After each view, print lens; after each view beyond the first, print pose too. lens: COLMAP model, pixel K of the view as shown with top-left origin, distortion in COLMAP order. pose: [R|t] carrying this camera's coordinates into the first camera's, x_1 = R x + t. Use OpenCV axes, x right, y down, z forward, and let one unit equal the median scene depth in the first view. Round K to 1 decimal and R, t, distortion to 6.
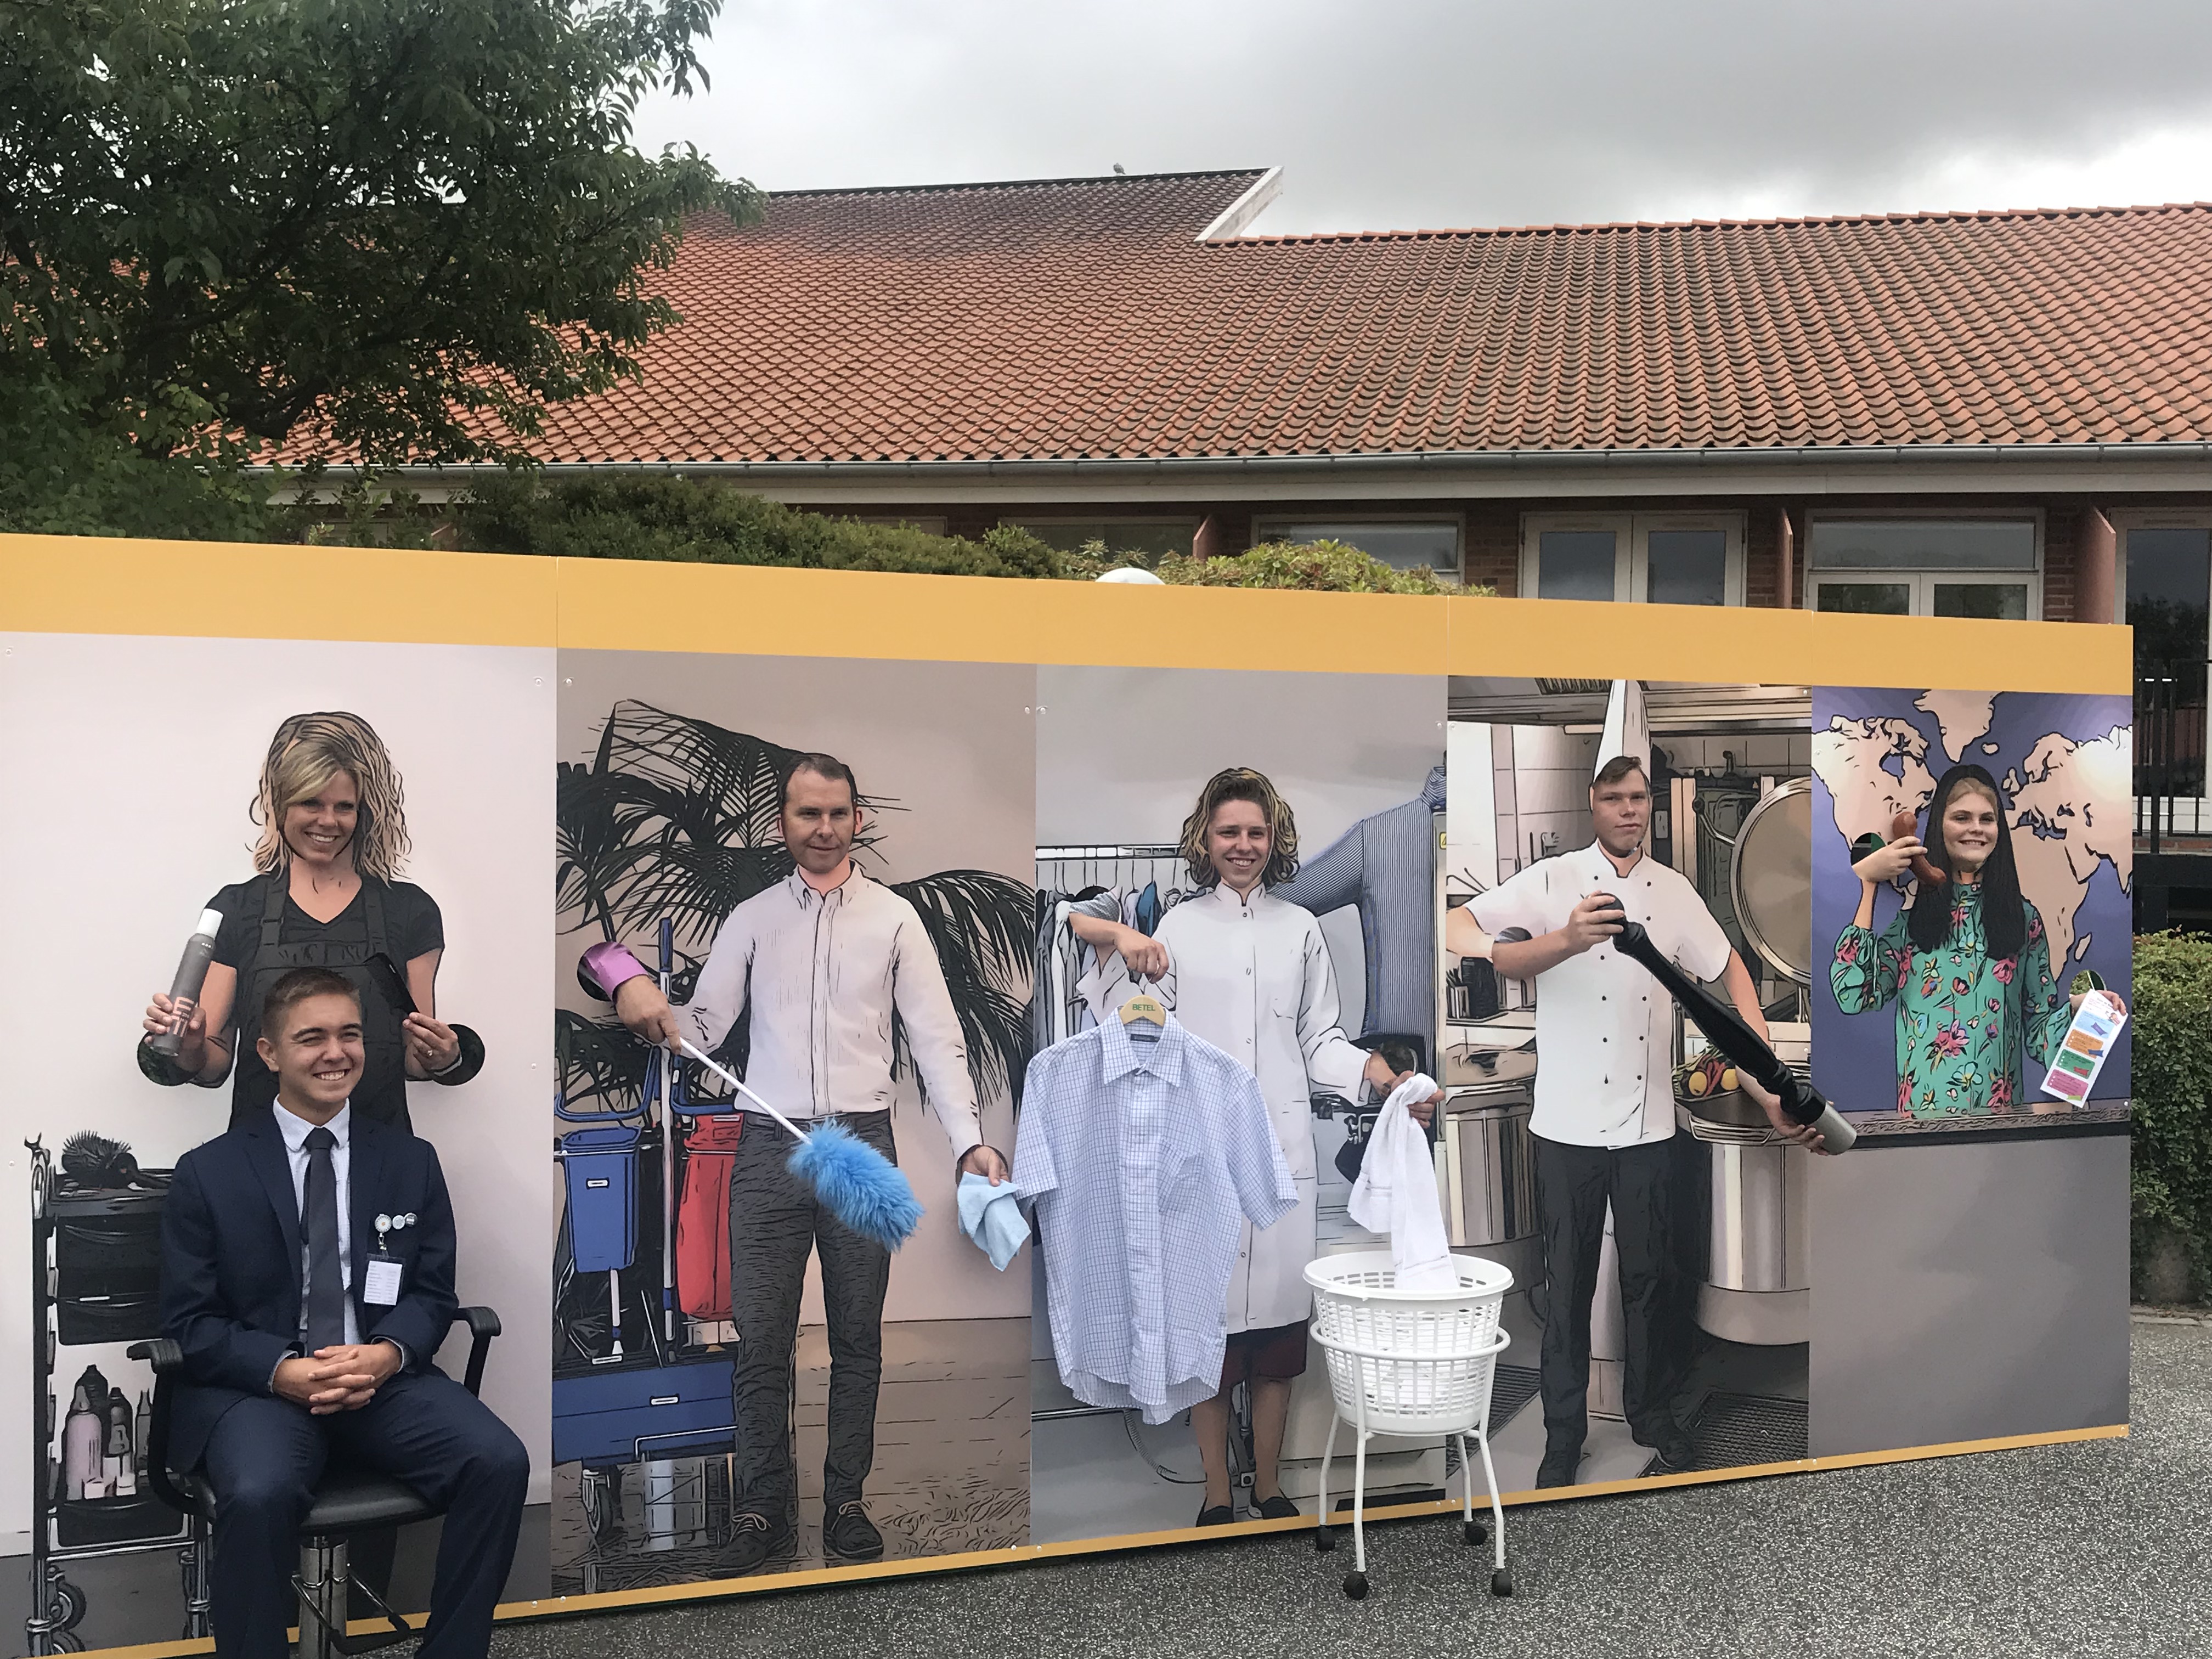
lens RADIAL K [[2285.4, 0, 1104.8], [0, 2285.4, 828.9], [0, 0, 1]] dist [0.007582, 0.000000]
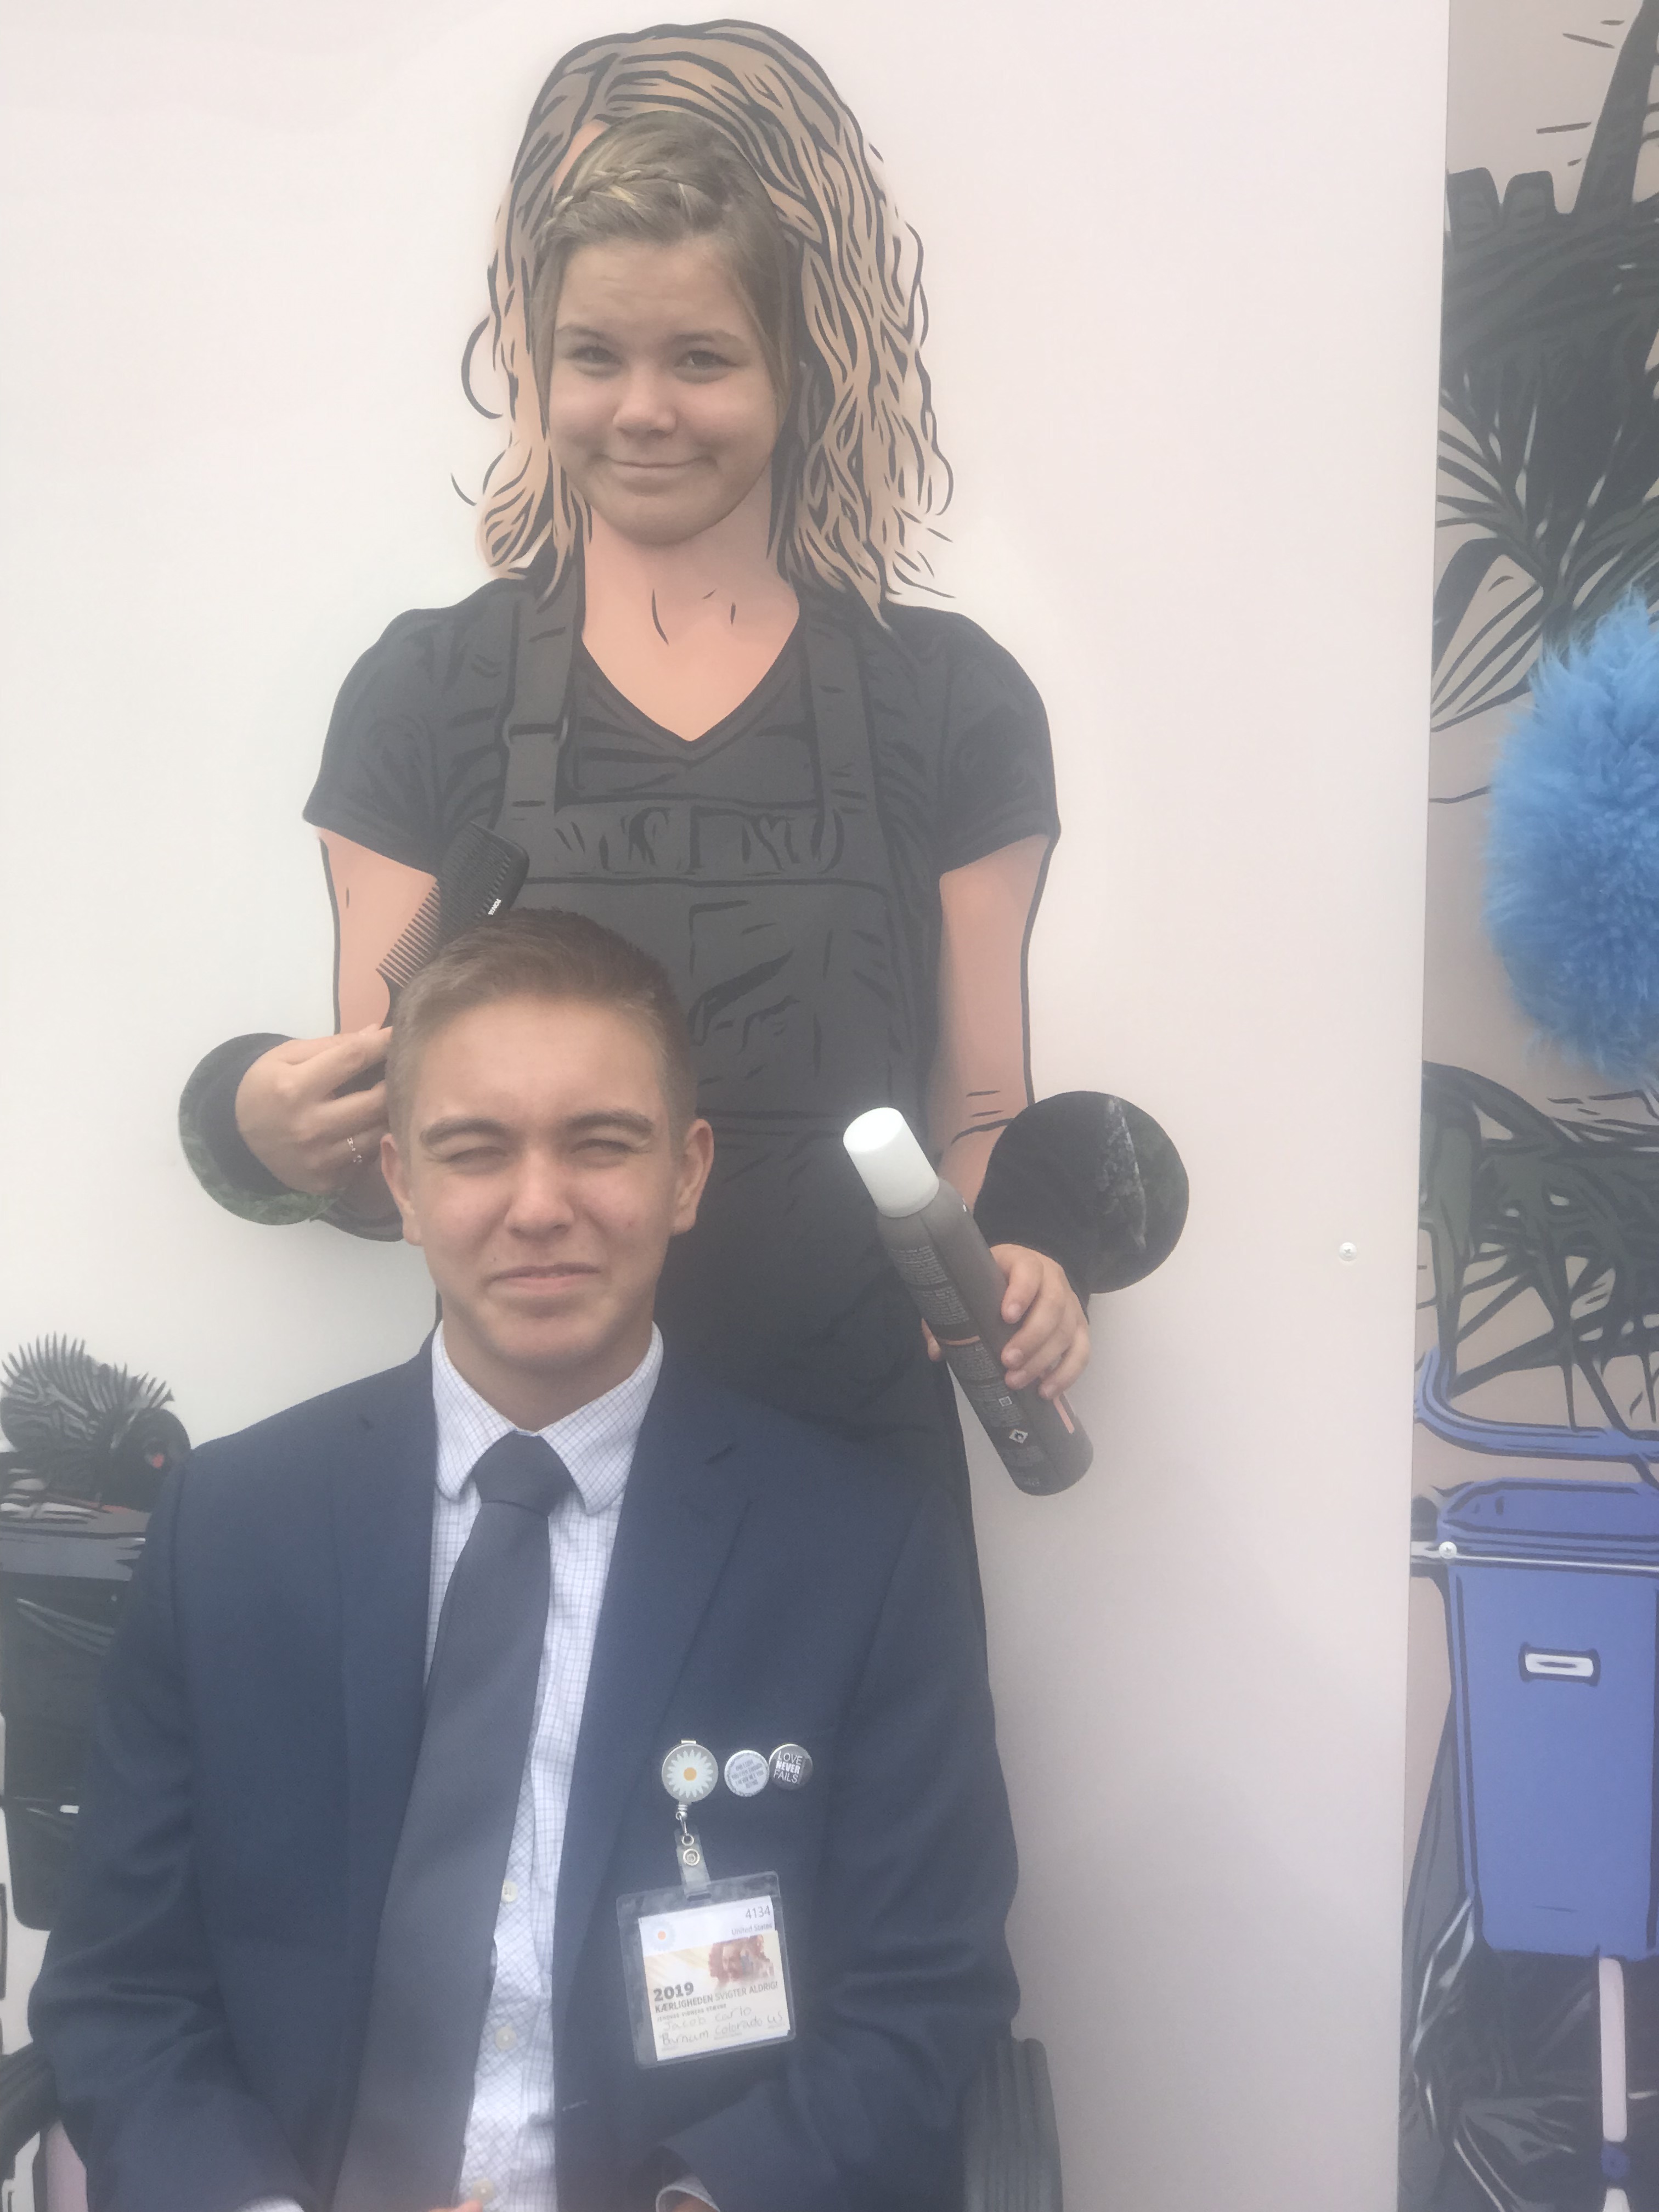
lens RADIAL K [[3759.1, 0, 833.0], [0, 3759.1, 1107.1], [0, 0, 1]] dist [0.056735, 0.000000]
pose [[0.810675, 0.093732, -0.577944, -0.028304], [0.007137, 0.985447, 0.169832, 0.004011], [0.585452, -0.141803, 0.798209, 0.594780]]
